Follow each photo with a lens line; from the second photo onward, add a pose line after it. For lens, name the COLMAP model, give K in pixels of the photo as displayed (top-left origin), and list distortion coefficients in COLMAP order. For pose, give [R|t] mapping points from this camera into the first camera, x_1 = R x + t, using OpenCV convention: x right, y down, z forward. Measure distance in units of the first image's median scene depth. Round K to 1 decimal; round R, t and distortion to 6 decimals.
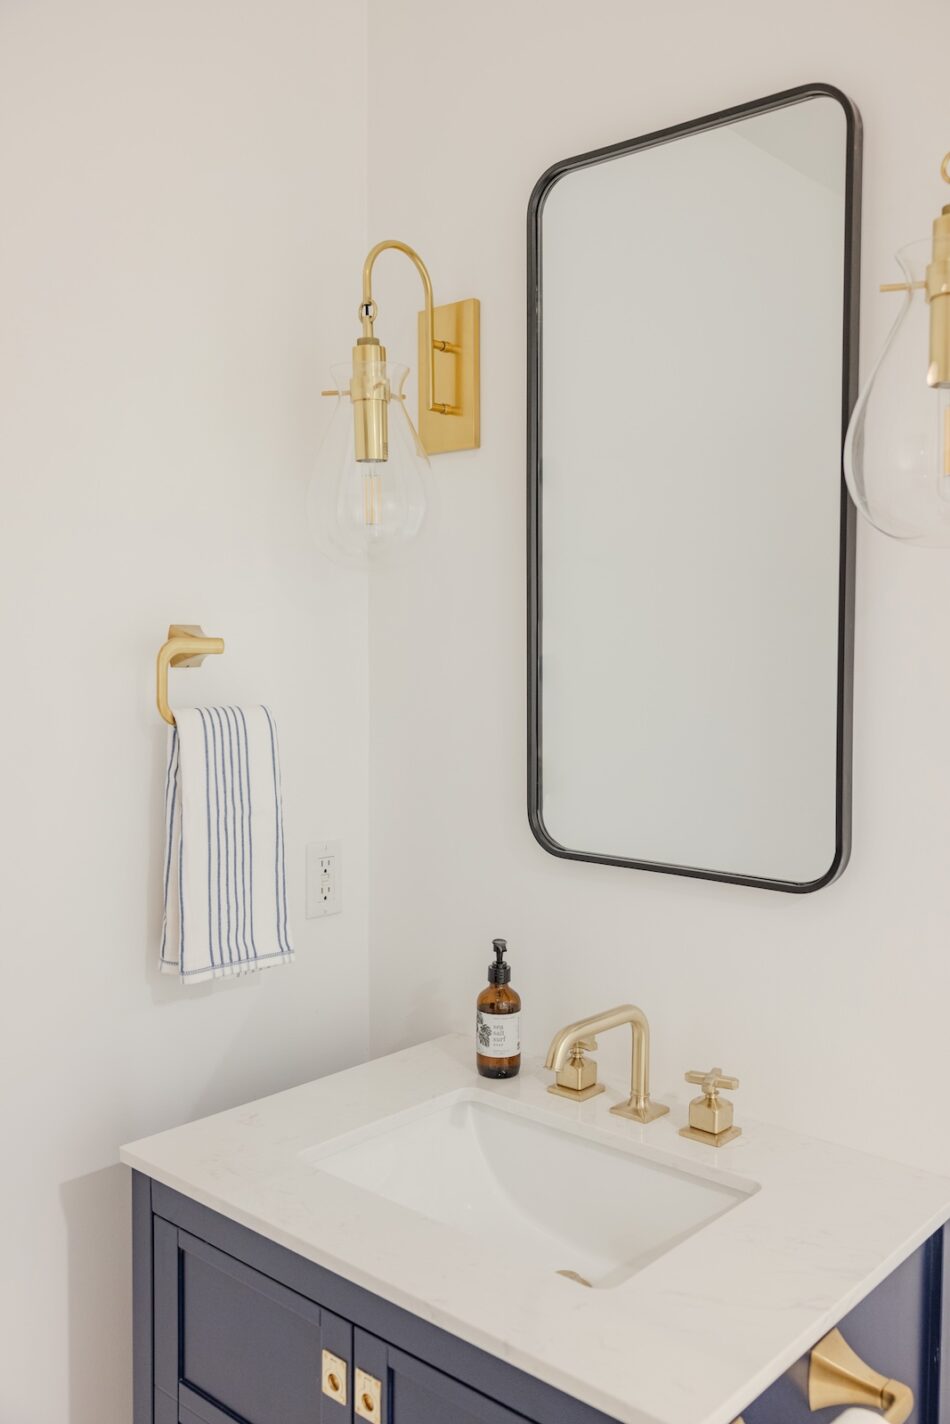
lens RADIAL K [[1229.5, 0, 475.0], [0, 1229.5, 712.0], [0, 0, 1]] dist [0.000394, 0.002840]
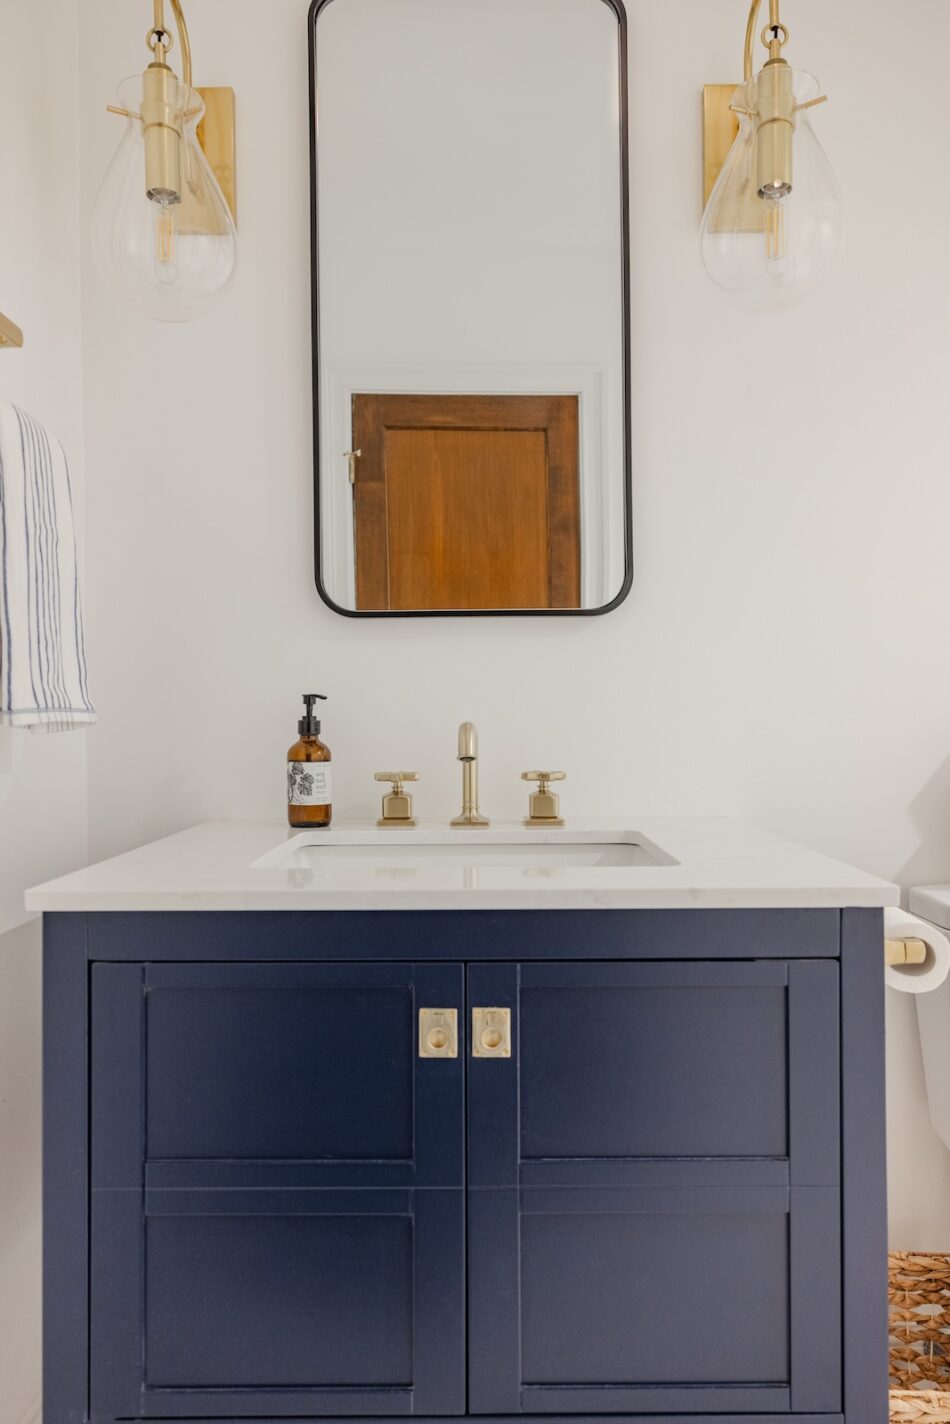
lens RADIAL K [[965.6, 0, 475.0], [0, 965.6, 712.0], [0, 0, 1]] dist [-0.000370, 0.001558]
pose [[0.749750, -0.009517, 0.661653, -0.415450], [0.051677, 0.997685, -0.044207, 0.248977], [-0.659700, 0.067337, 0.748506, 0.318915]]
